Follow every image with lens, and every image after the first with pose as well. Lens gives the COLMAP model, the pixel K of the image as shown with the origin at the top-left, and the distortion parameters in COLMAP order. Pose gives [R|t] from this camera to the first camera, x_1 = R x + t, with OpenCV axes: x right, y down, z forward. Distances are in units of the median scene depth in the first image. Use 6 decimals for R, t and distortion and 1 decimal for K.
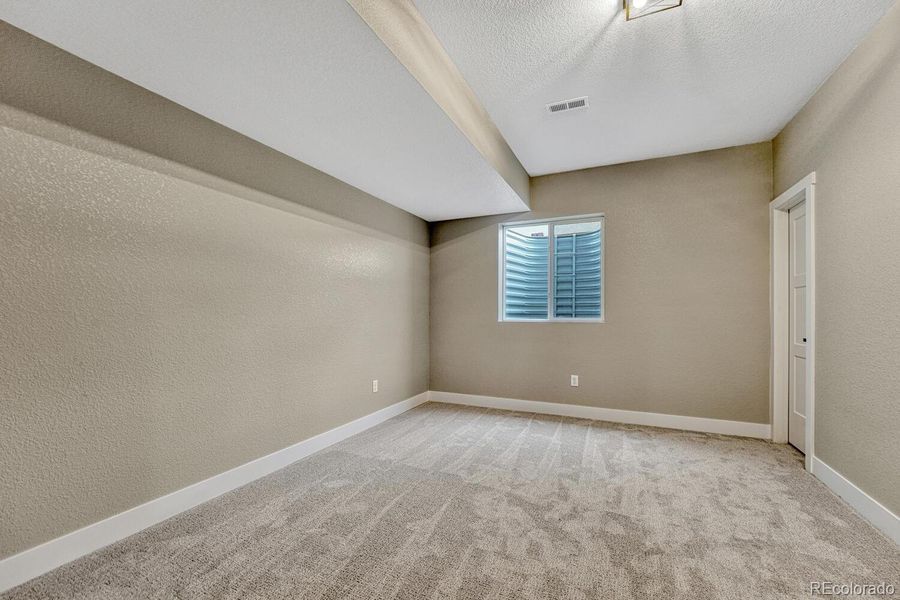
lens RADIAL K [[380.2, 0, 462.0], [0, 380.2, 314.5], [0, 0, 1]] dist [-0.014757, 0.003415]
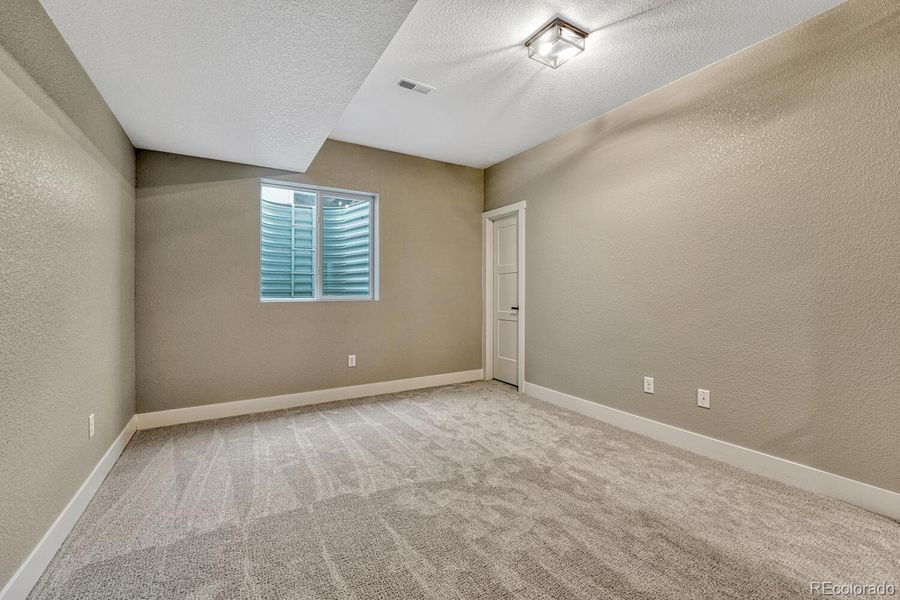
lens RADIAL K [[380.2, 0, 454.7], [0, 380.2, 294.9], [0, 0, 1]] dist [-0.014757, 0.003415]
pose [[0.557243, -0.012428, 0.830256, -0.437757], [0.006556, 0.999923, 0.010567, -0.003633], [-0.830323, -0.000445, 0.557282, 0.293652]]
